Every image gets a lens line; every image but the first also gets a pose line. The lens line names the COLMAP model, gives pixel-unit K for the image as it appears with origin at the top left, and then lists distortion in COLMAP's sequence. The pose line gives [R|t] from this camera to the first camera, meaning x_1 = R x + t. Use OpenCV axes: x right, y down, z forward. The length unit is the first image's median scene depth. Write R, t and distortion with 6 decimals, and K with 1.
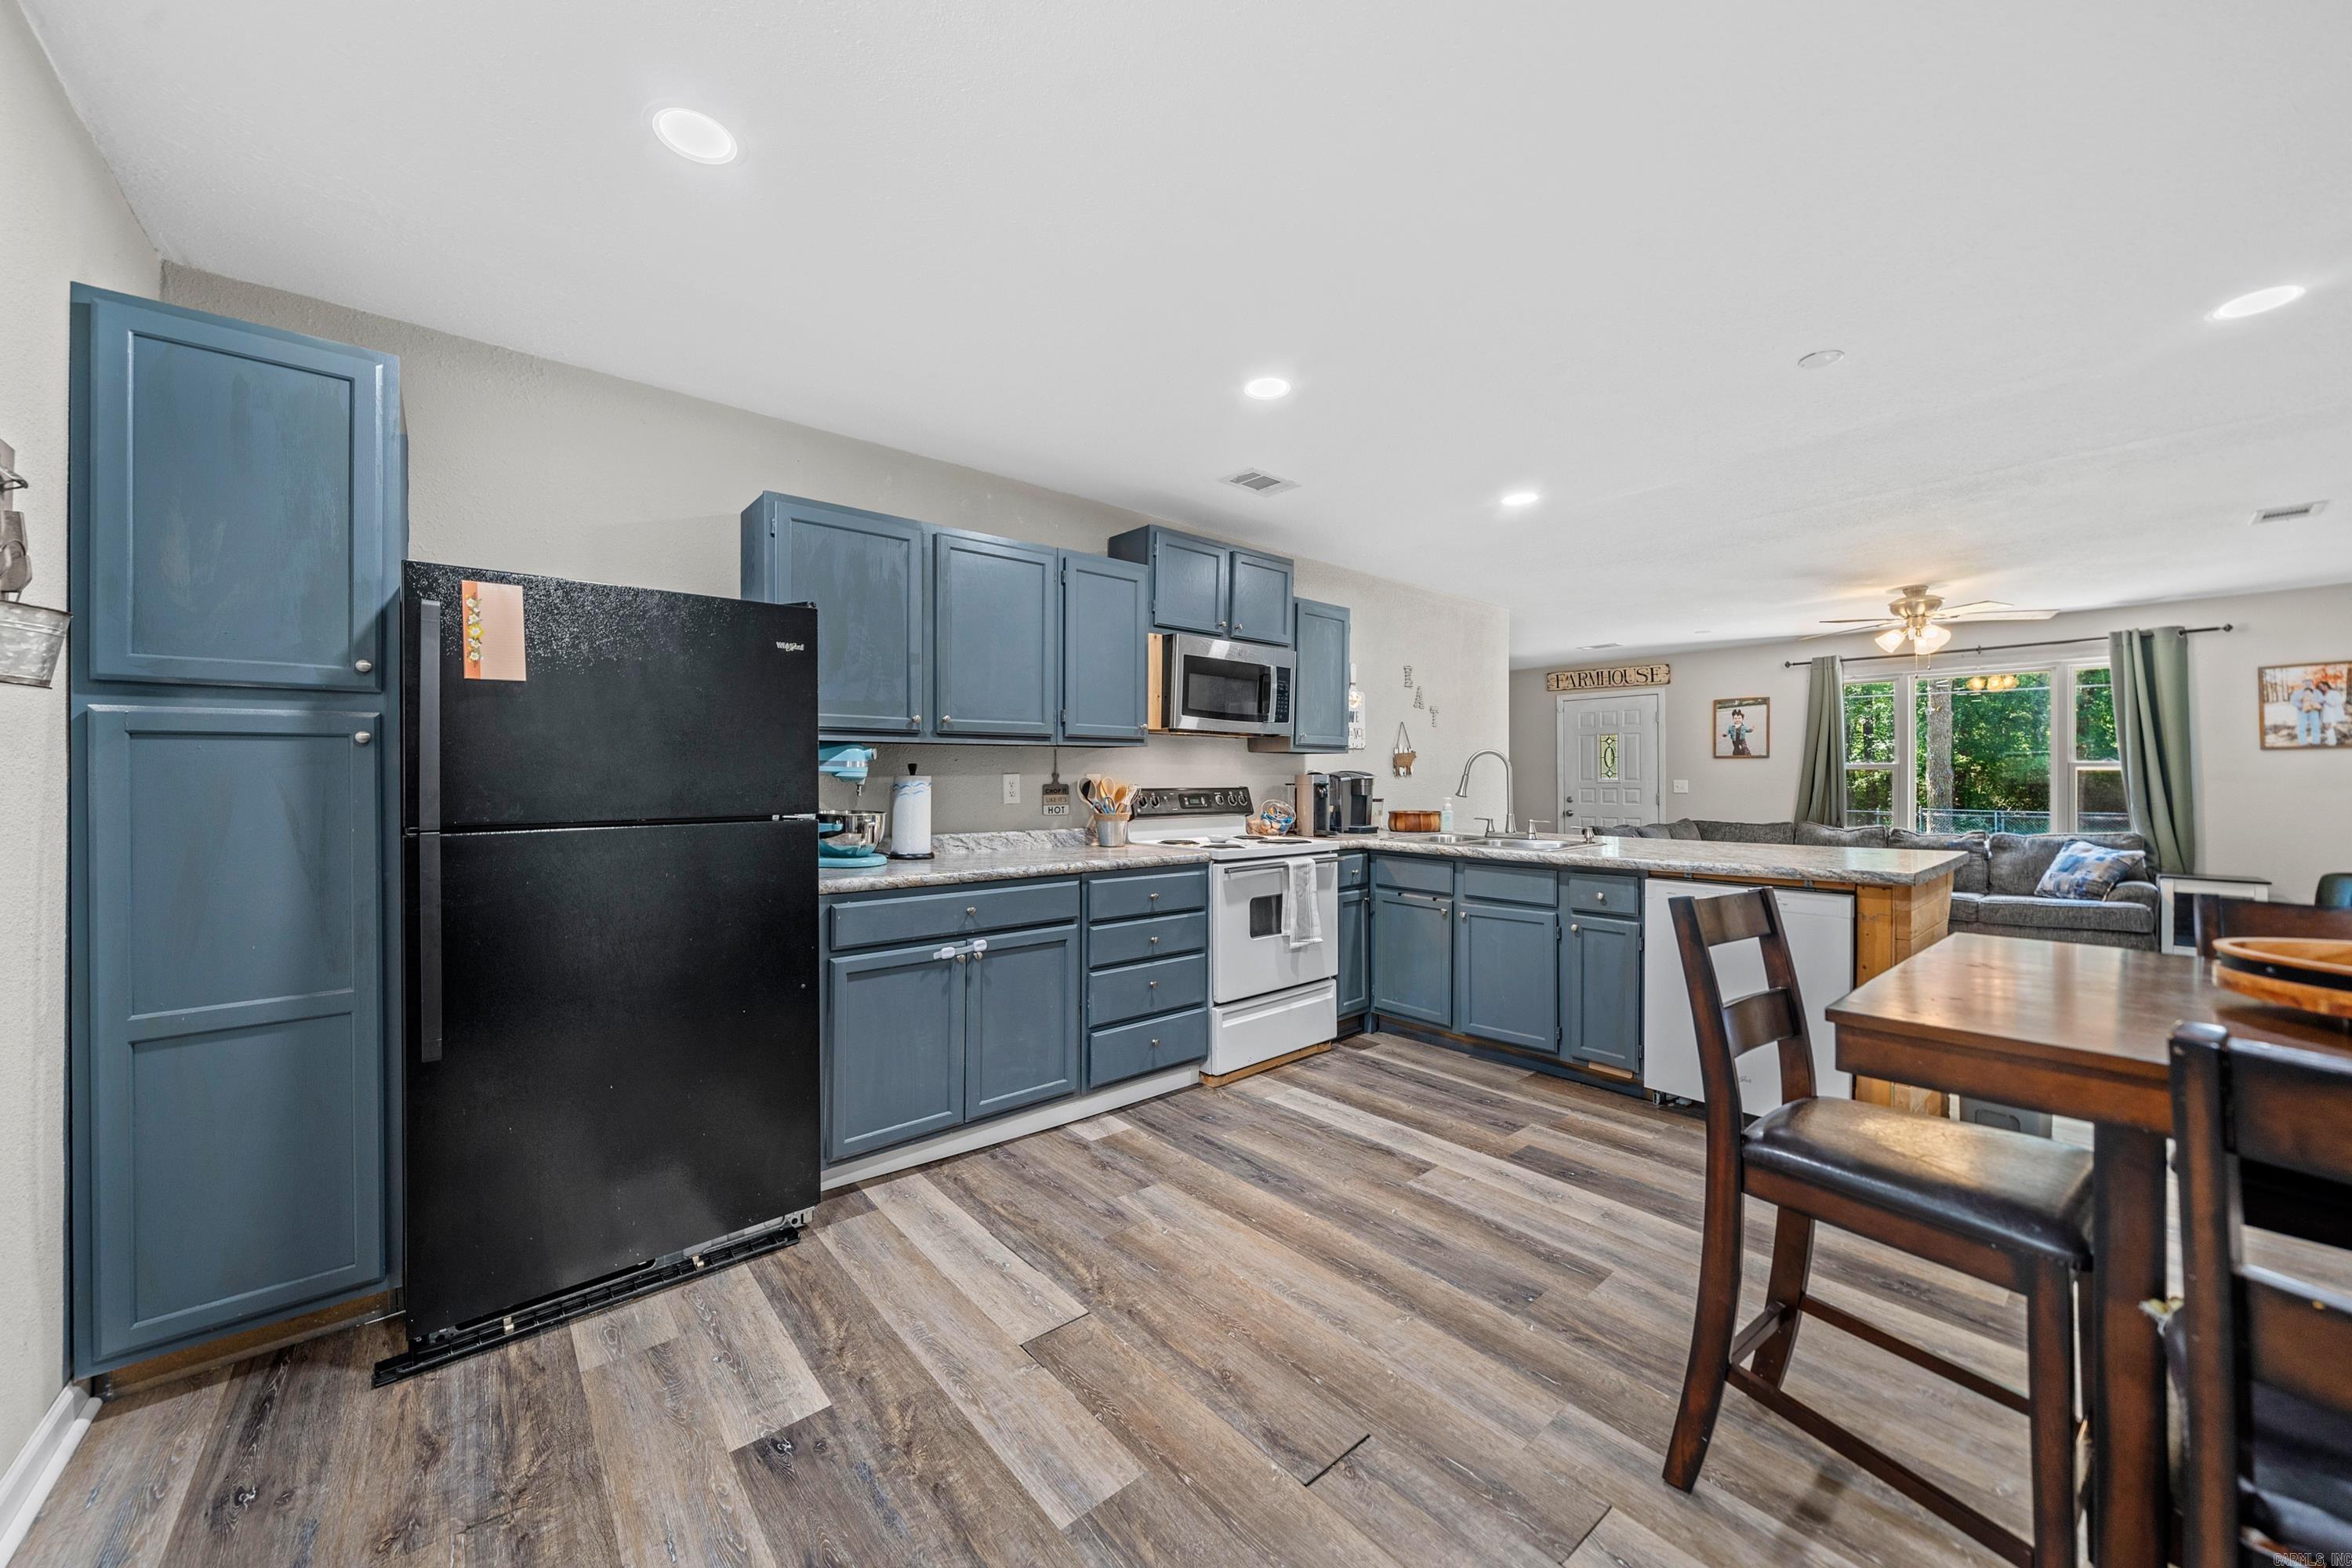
lens RADIAL K [[846.3, 0, 1173.7], [0, 846.3, 776.4], [0, 0, 1]] dist [-0.010554, 0.001180]
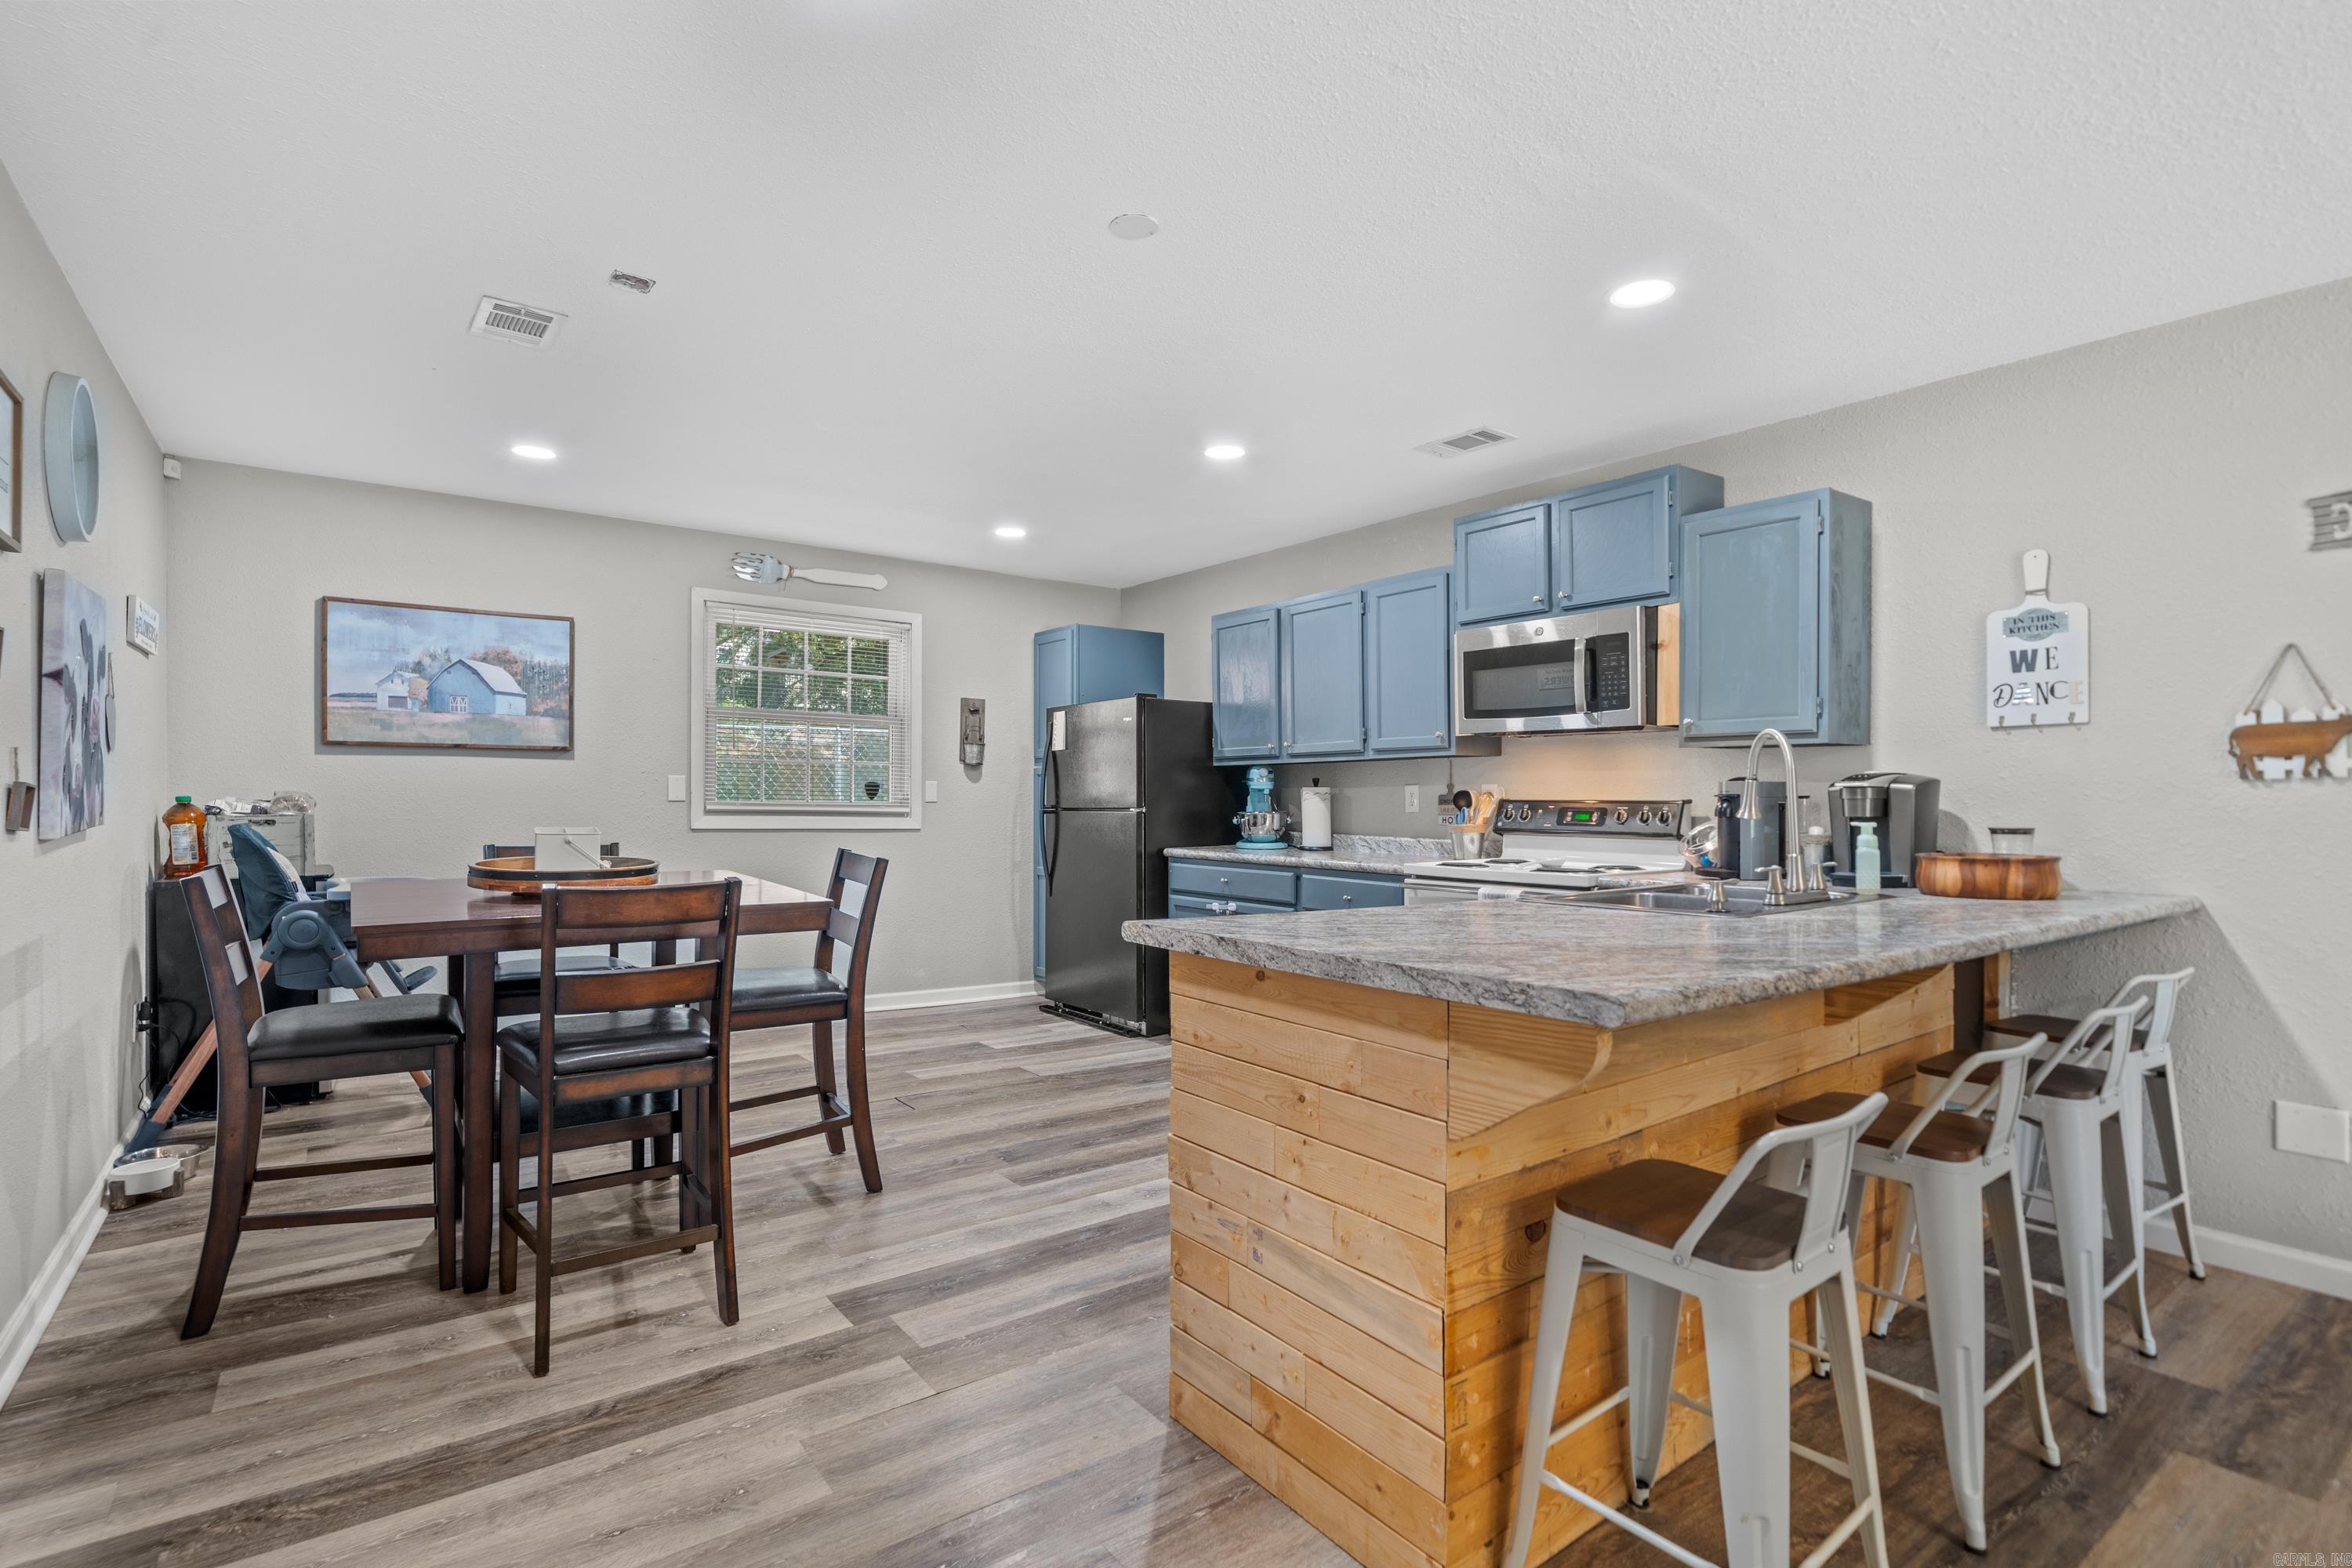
lens RADIAL K [[1117.3, 0, 1165.3], [0, 1117.3, 798.9], [0, 0, 1]] dist [0.002777, -0.000096]
pose [[-0.068998, 0.003458, -0.997611, 1.105718], [0.000600, 0.999994, 0.003425, 0.008540], [0.997617, -0.000362, -0.069000, 0.685049]]
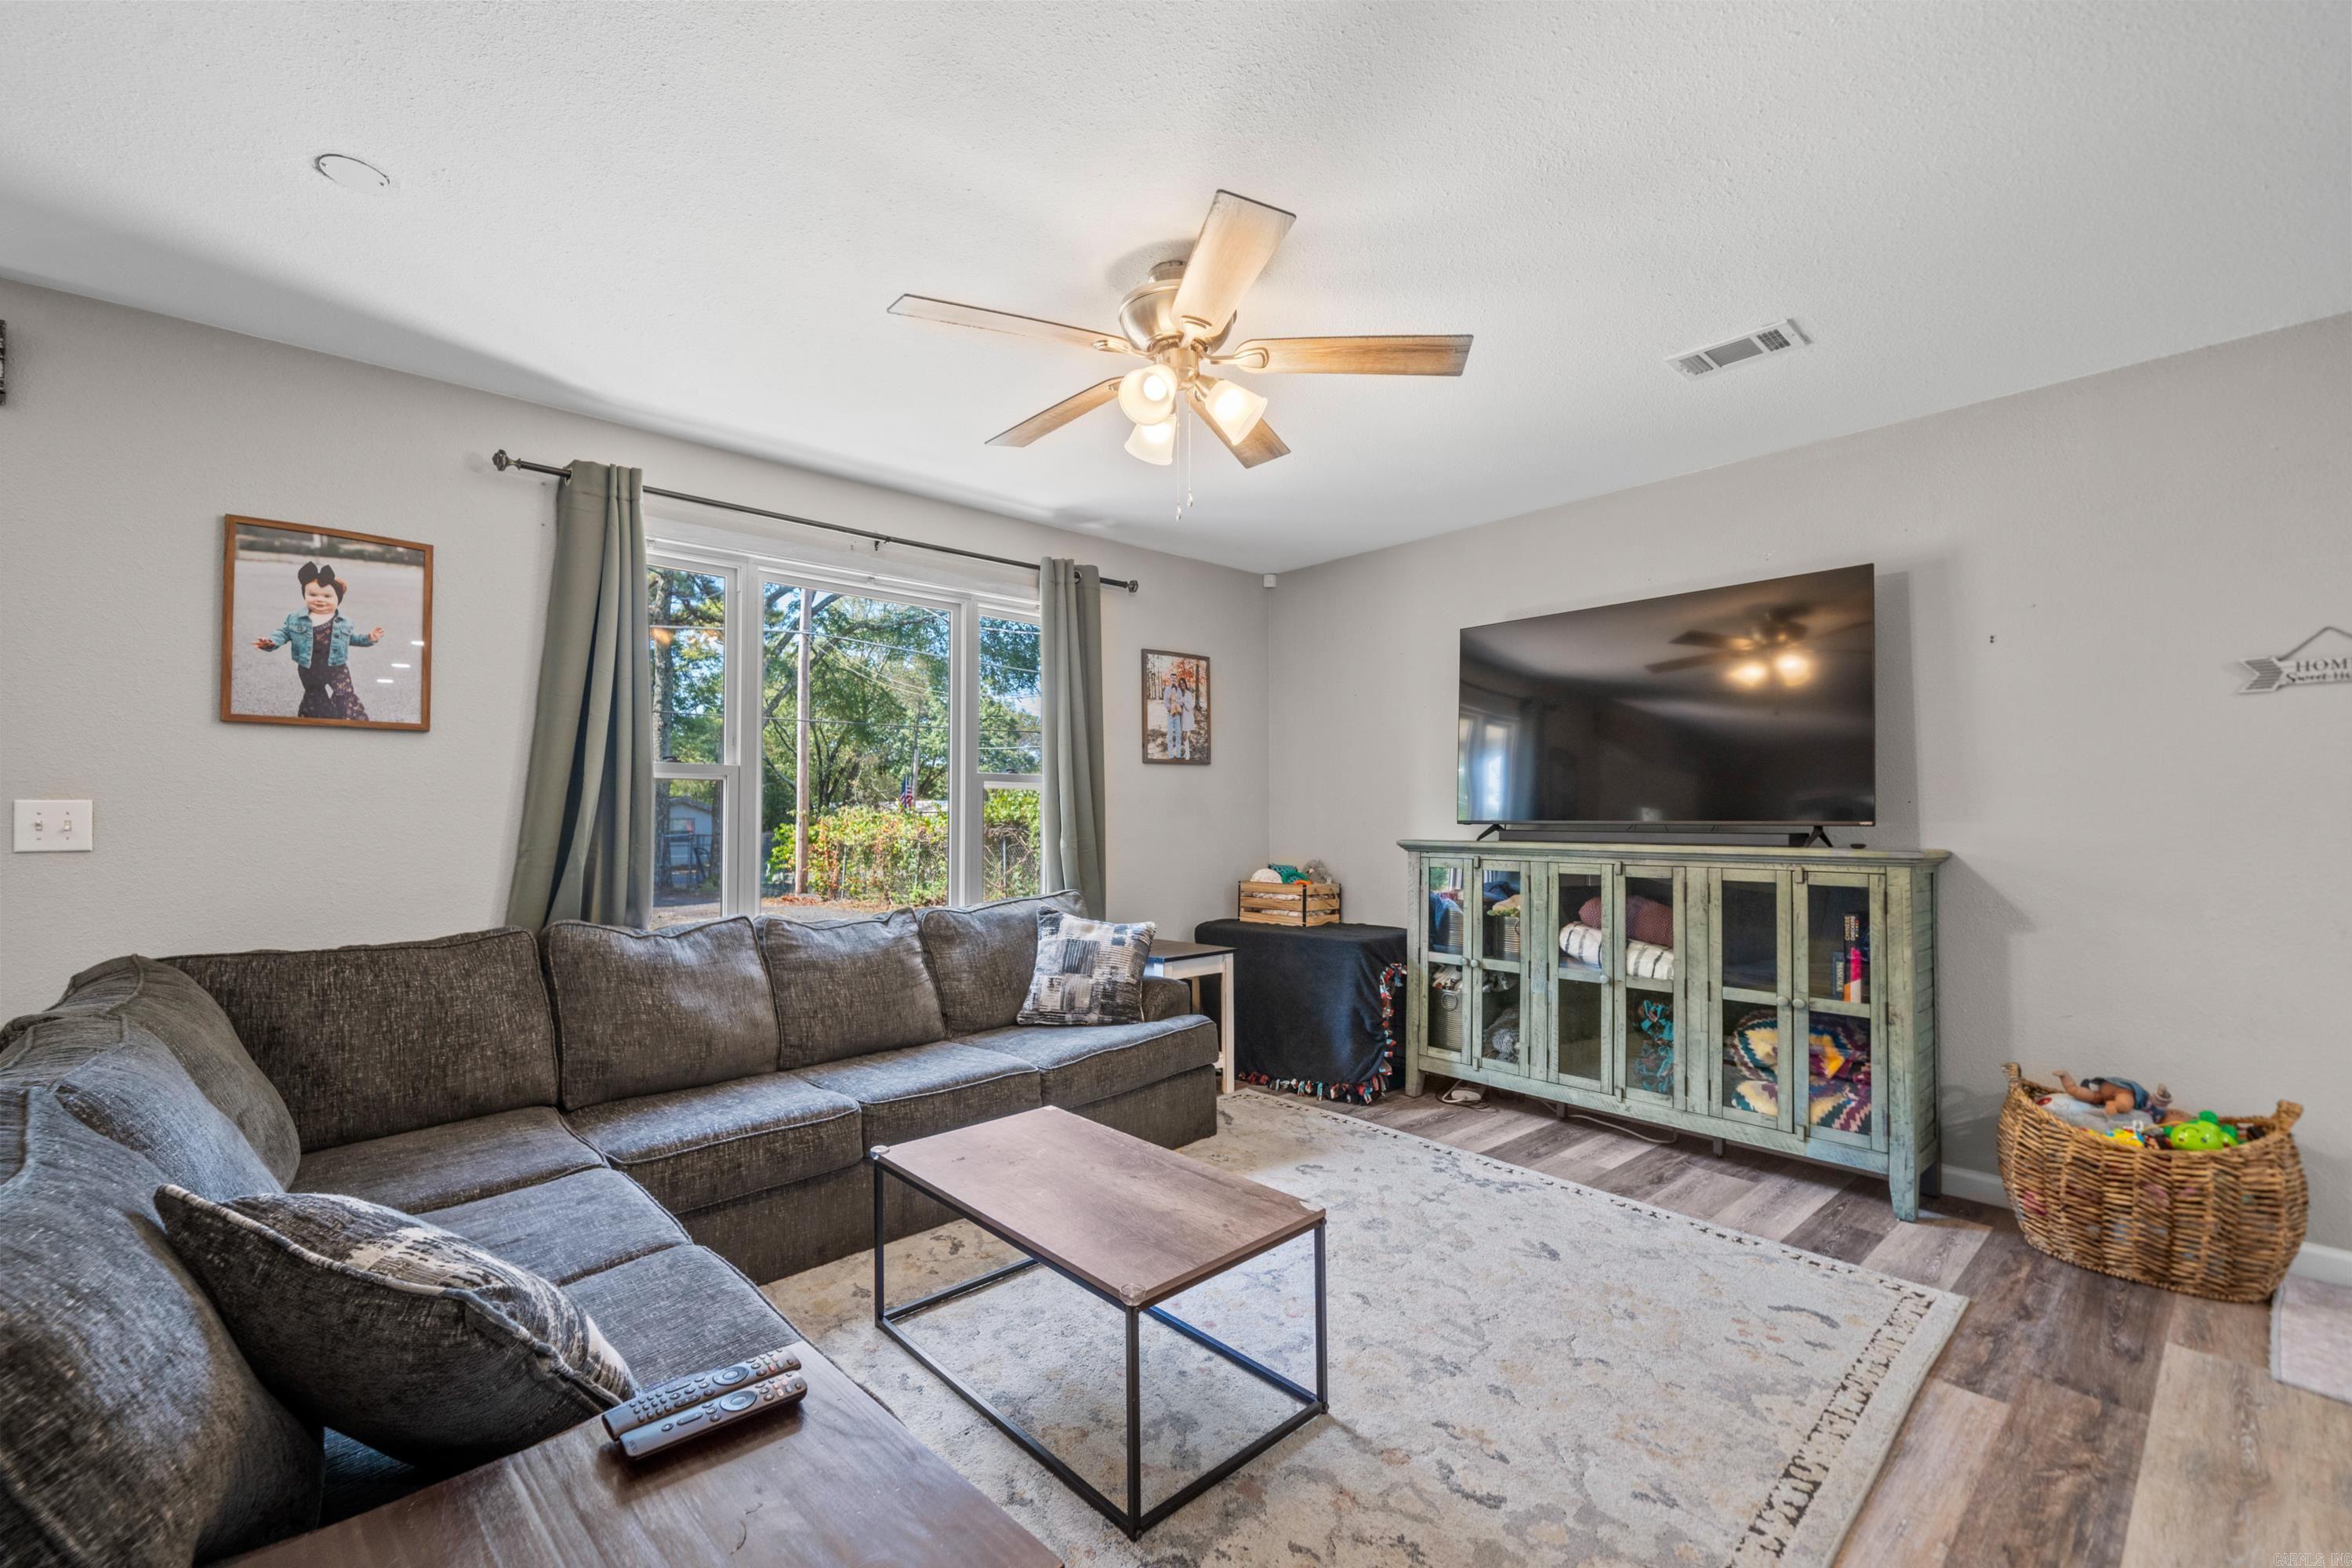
lens RADIAL K [[973.4, 0, 1147.3], [0, 973.4, 796.8], [0, 0, 1]] dist [0.002090, -0.000603]
pose [[-0.010066, 0.014287, 0.999847, 0.624303], [-0.003647, 0.999891, -0.014324, 0.013269], [-0.999943, -0.003791, -0.010013, 1.377709]]
